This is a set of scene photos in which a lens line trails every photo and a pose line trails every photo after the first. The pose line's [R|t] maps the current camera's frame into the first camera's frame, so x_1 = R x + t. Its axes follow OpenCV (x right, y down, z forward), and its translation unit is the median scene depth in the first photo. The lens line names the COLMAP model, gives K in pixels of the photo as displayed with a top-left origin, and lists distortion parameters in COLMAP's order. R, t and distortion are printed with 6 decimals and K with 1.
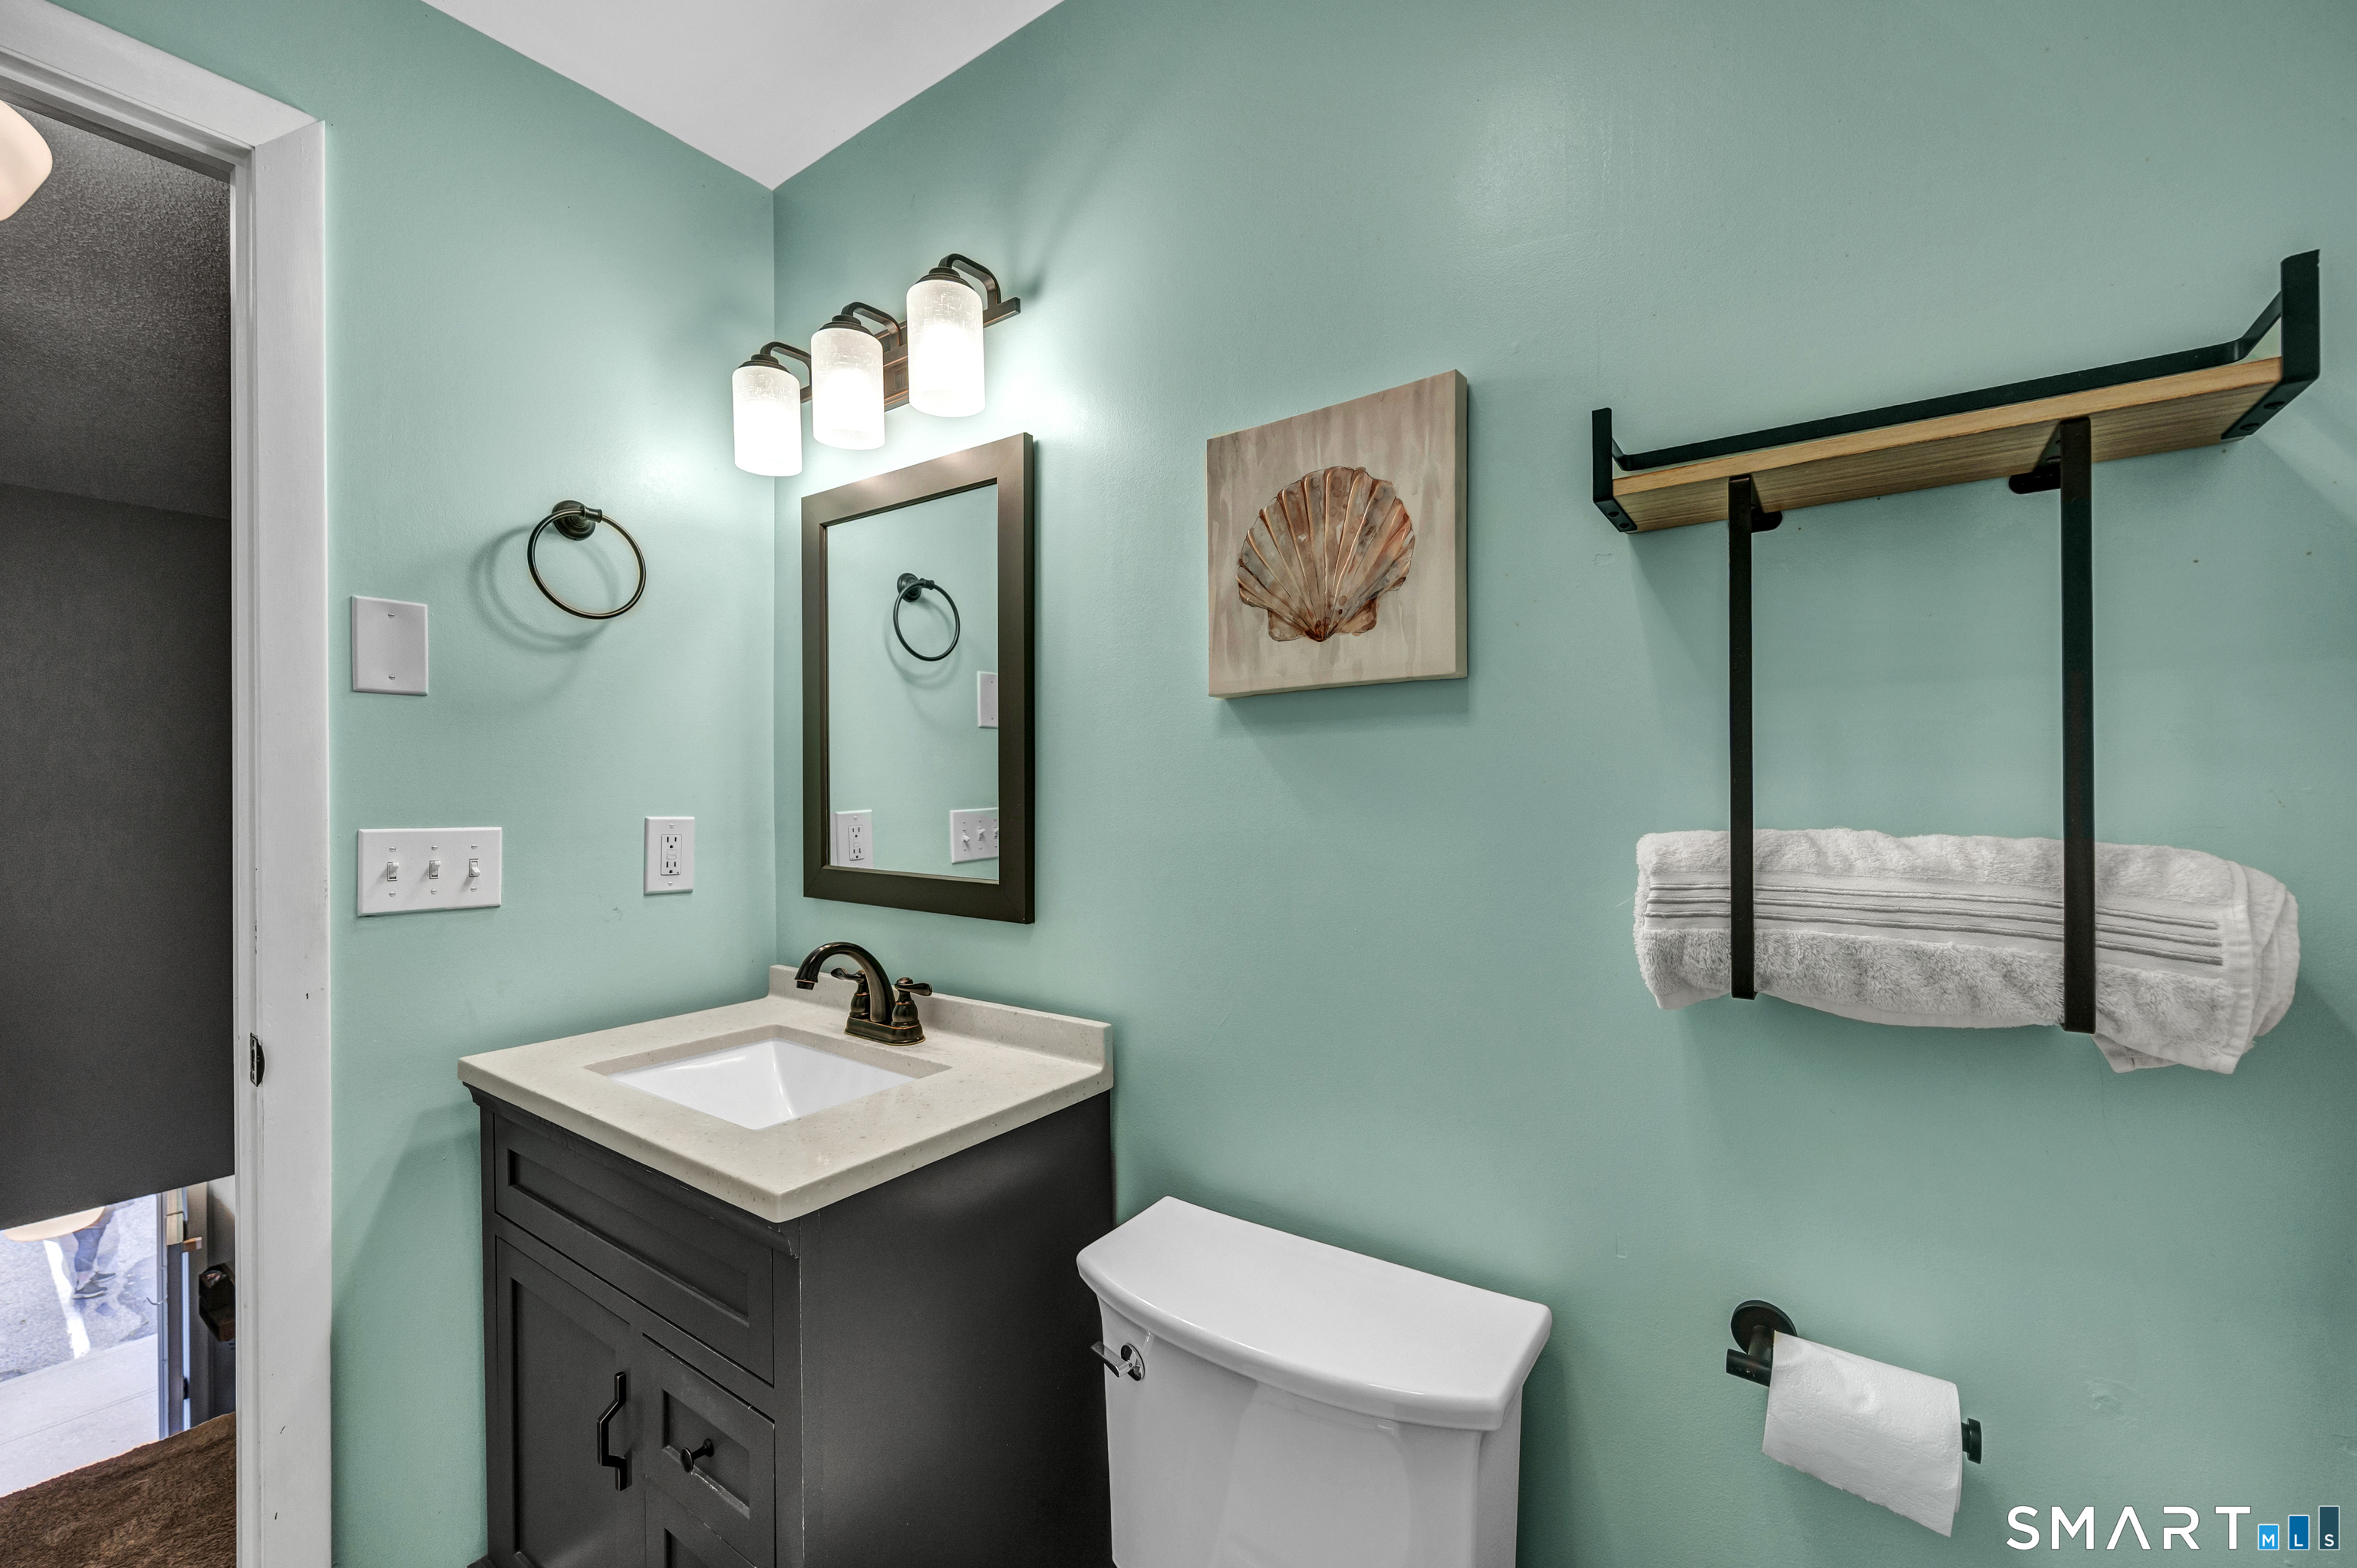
lens RADIAL K [[948.9, 0, 1178.5], [0, 948.9, 784.0], [0, 0, 1]] dist [-0.001541, -0.000001]
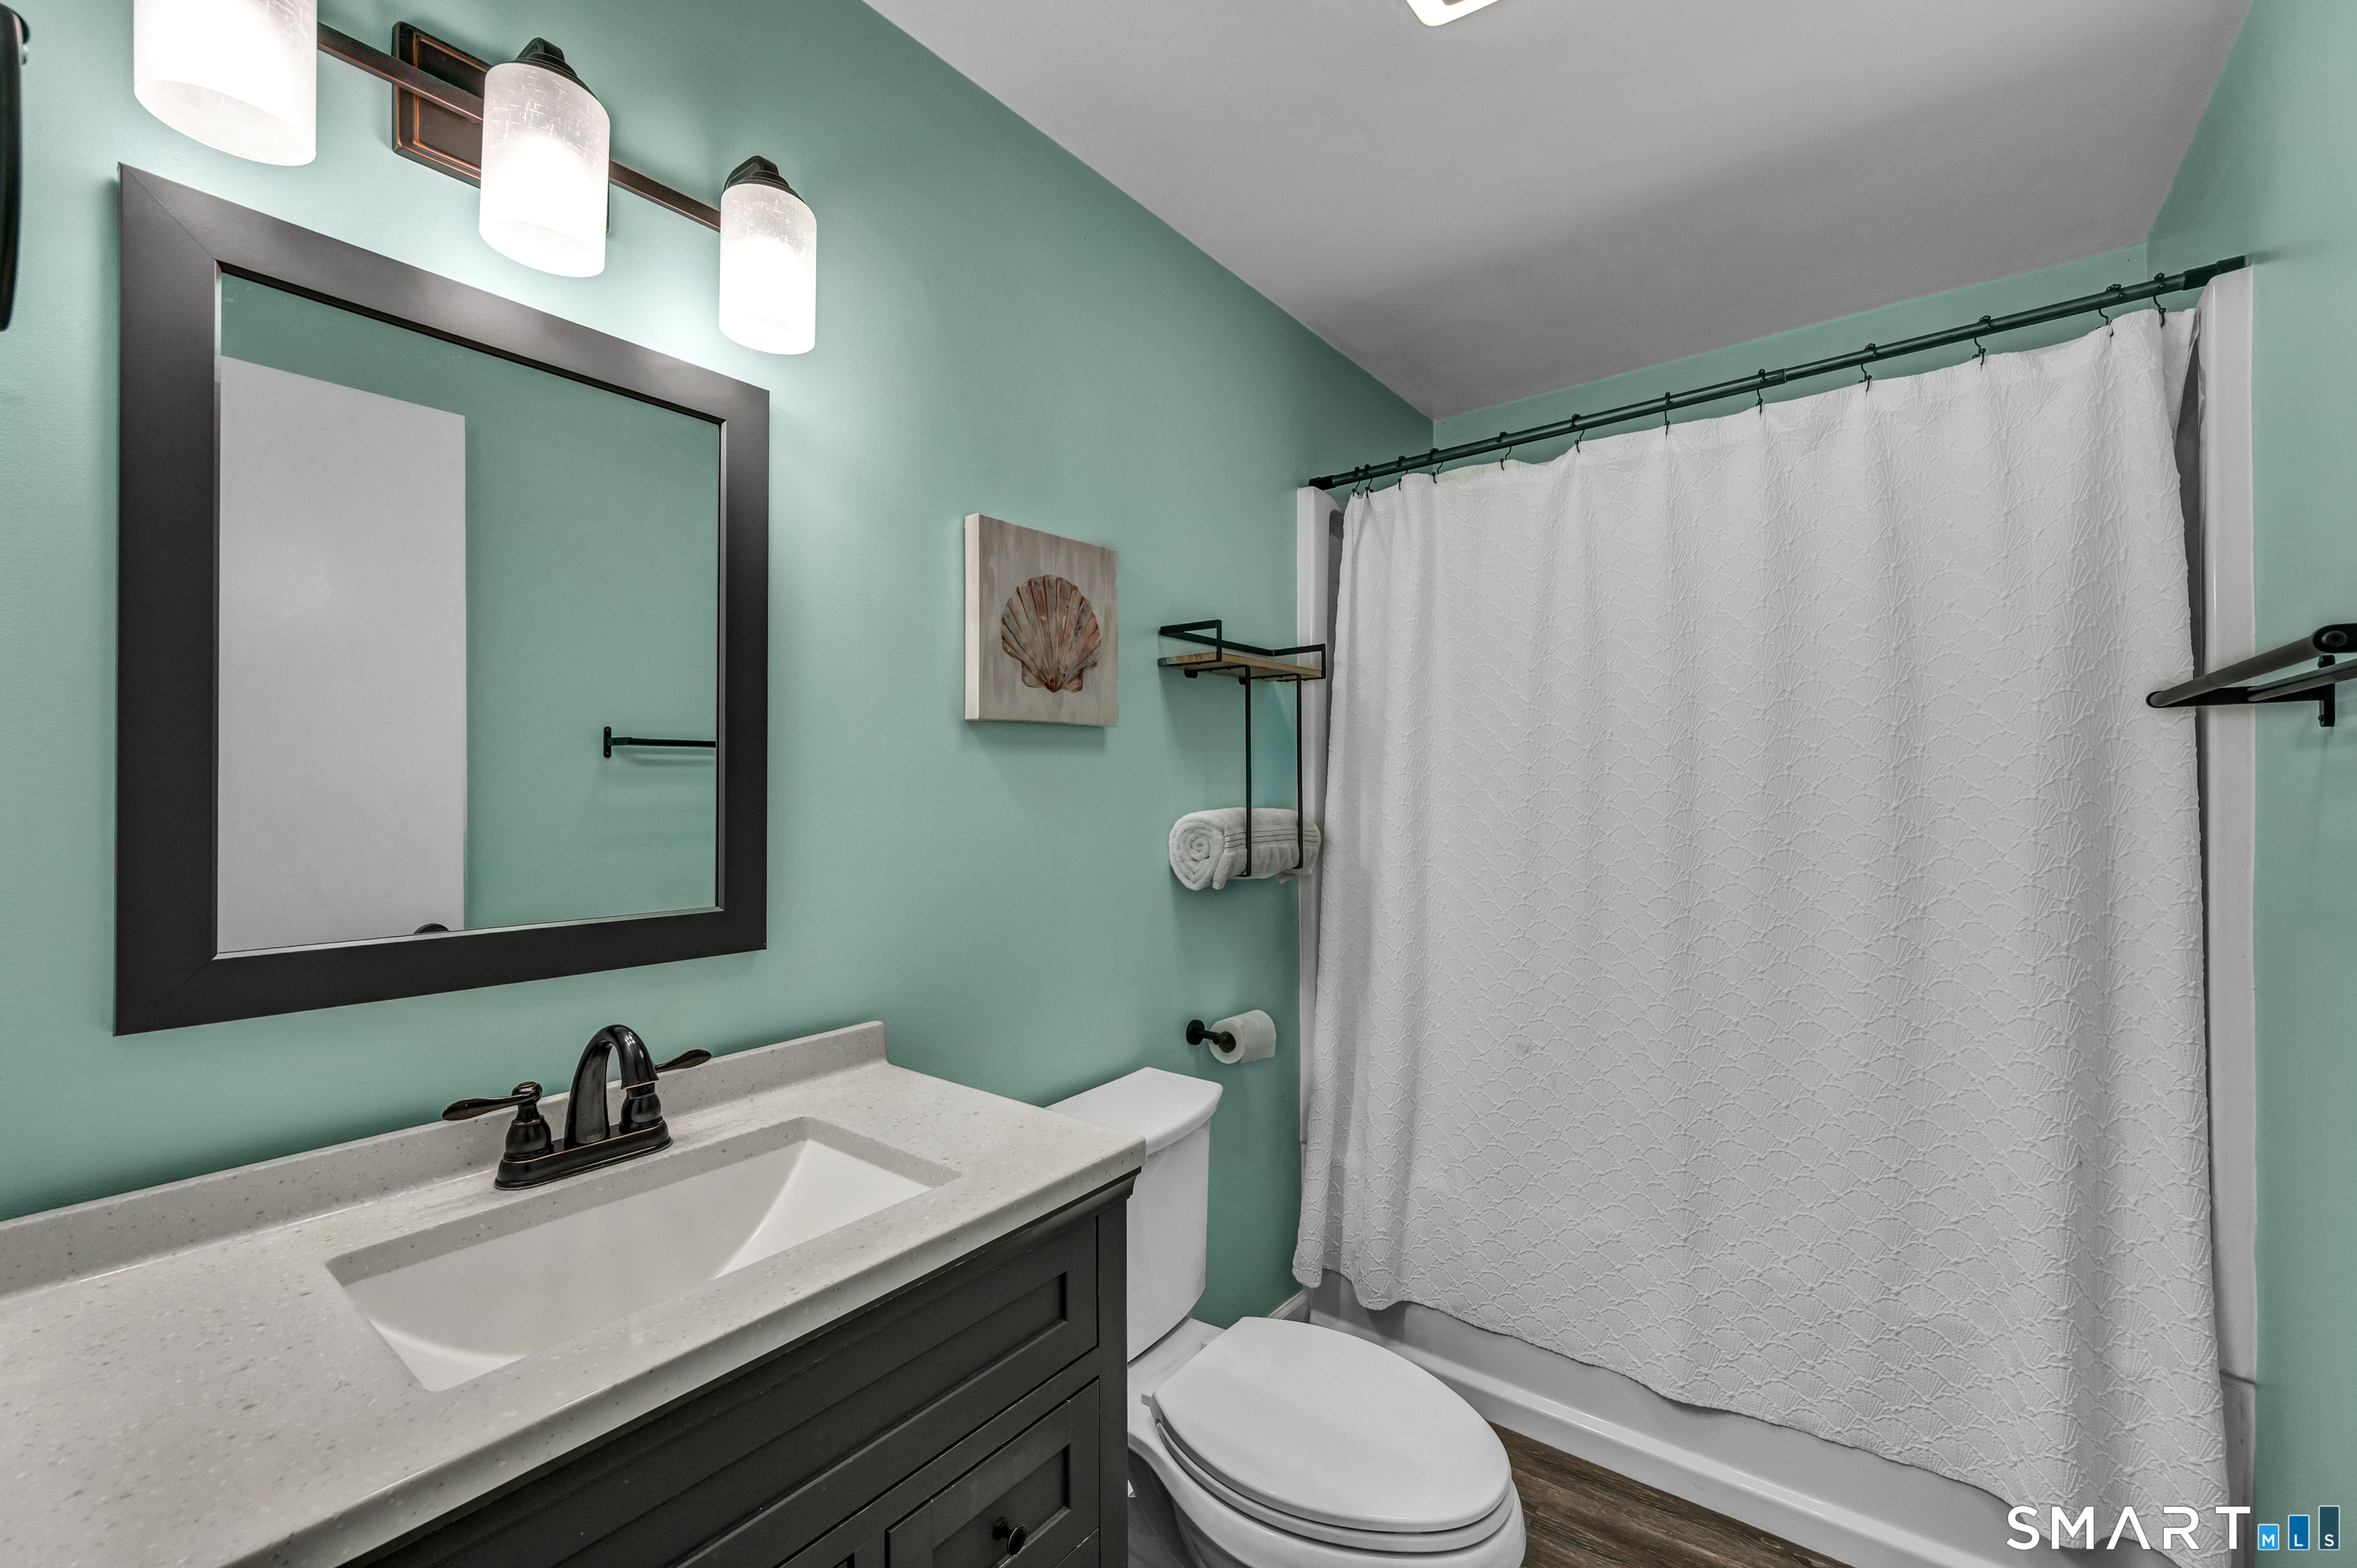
lens RADIAL K [[948.9, 0, 1178.5], [0, 948.9, 784.0], [0, 0, 1]] dist [-0.001541, -0.000001]
pose [[0.045249, 0.011540, 0.998909, -1.286283], [0.006346, 0.999910, -0.011839, 0.009814], [-0.998956, 0.006875, 0.045172, 0.731813]]
